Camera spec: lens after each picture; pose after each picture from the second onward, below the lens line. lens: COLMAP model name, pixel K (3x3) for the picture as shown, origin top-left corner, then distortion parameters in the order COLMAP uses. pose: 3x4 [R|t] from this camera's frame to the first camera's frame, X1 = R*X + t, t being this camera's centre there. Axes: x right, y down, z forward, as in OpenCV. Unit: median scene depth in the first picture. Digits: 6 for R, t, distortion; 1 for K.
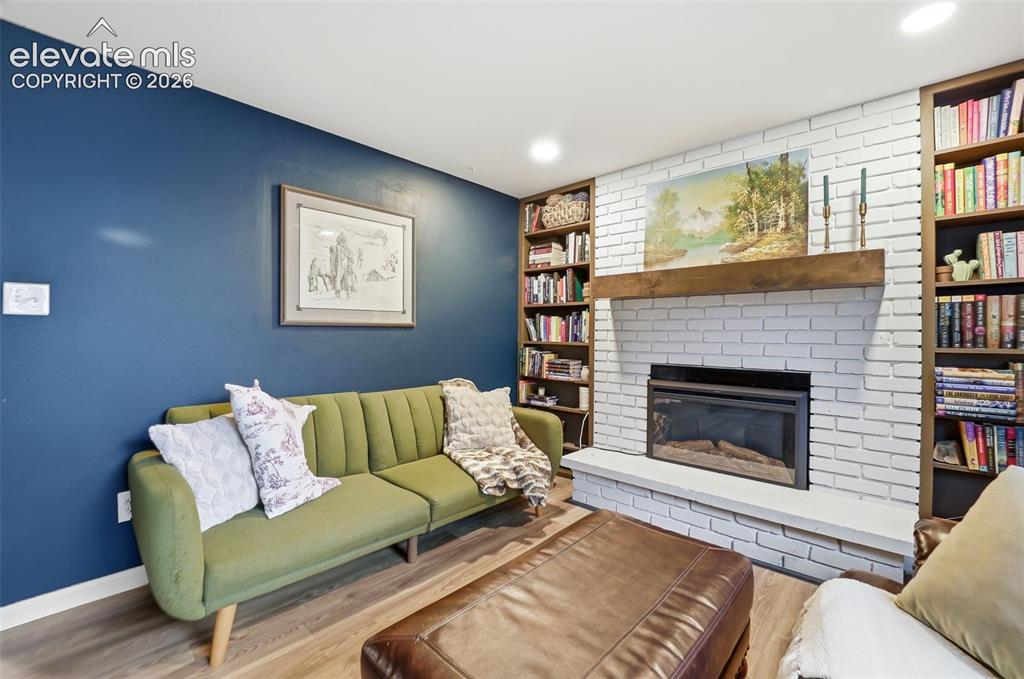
lens RADIAL K [[422.9, 0, 510.3], [0, 422.9, 334.0], [0, 0, 1]] dist [-0.022418, -0.000056]
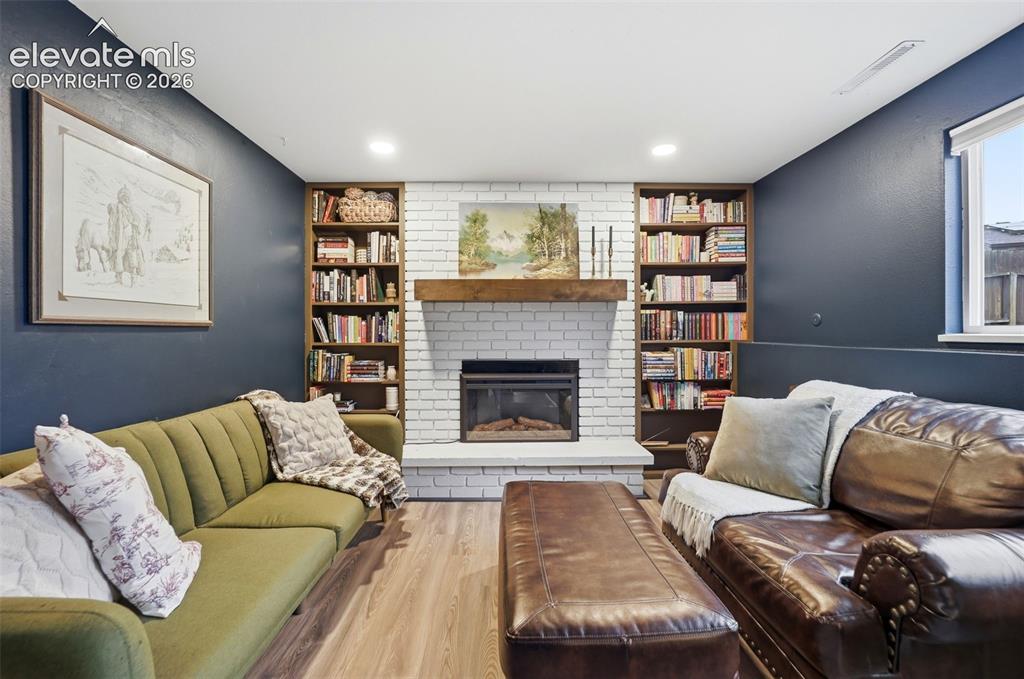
lens RADIAL K [[422.9, 0, 508.6], [0, 422.9, 334.8], [0, 0, 1]] dist [-0.022418, -0.000056]
pose [[0.720315, -0.009739, 0.693578, -0.400148], [0.008905, 0.999949, 0.004793, -0.001800], [-0.693590, 0.002724, 0.720365, 0.098439]]
